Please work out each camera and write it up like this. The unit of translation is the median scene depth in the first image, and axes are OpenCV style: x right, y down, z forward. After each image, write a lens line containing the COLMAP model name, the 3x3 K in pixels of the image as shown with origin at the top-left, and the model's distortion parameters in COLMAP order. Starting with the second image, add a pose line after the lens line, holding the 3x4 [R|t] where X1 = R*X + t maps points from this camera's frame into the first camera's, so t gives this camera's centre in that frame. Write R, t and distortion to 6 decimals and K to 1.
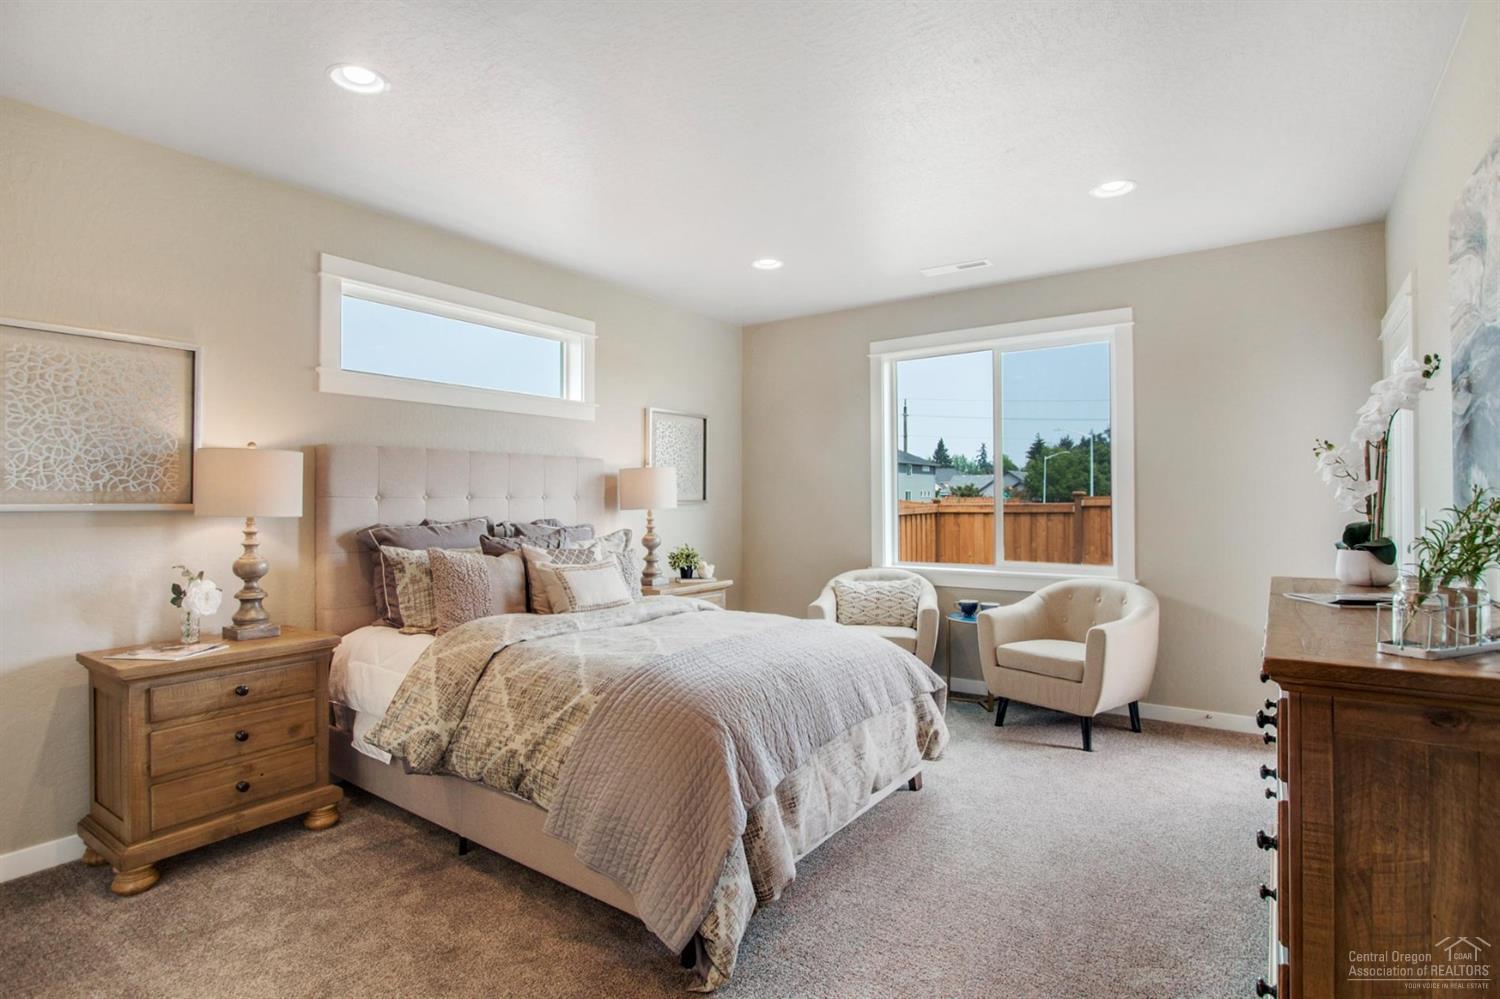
lens RADIAL K [[748.3, 0, 727.3], [0, 748.3, 503.6], [0, 0, 1]] dist [-0.004640, -0.000326]
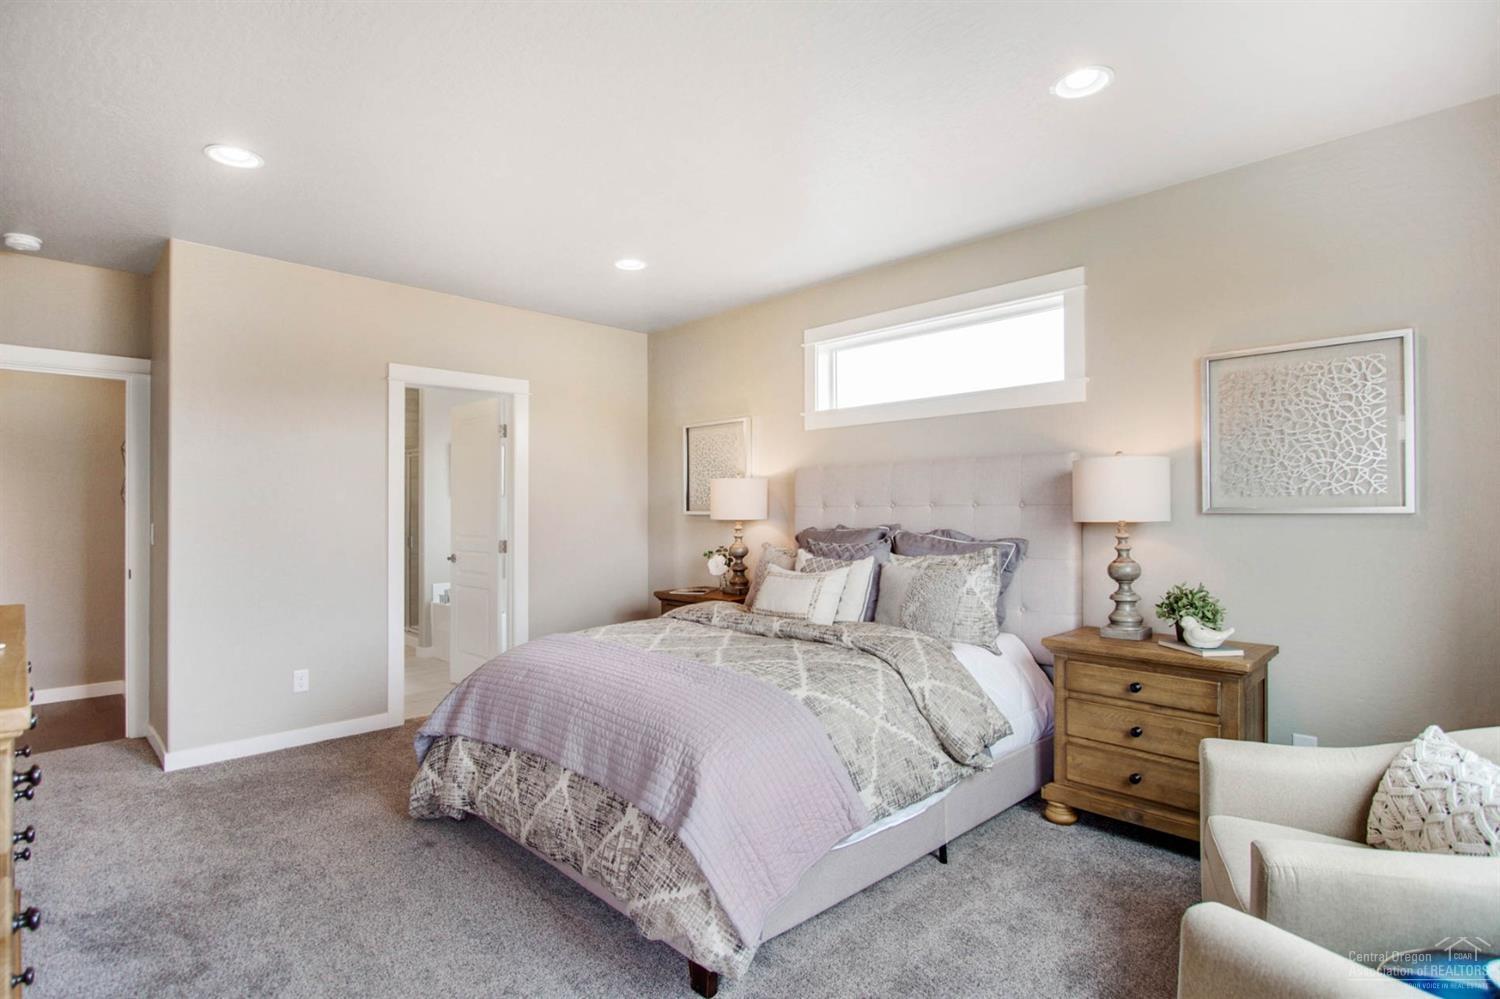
lens RADIAL K [[739.4, 0, 709.4], [0, 739.4, 504.2], [0, 0, 1]] dist [-0.054283, -0.000048]
pose [[-0.169919, -0.005771, -0.985441, 0.495136], [0.006850, 0.999952, -0.007037, -0.004456], [0.985434, -0.007946, -0.169872, 0.632477]]
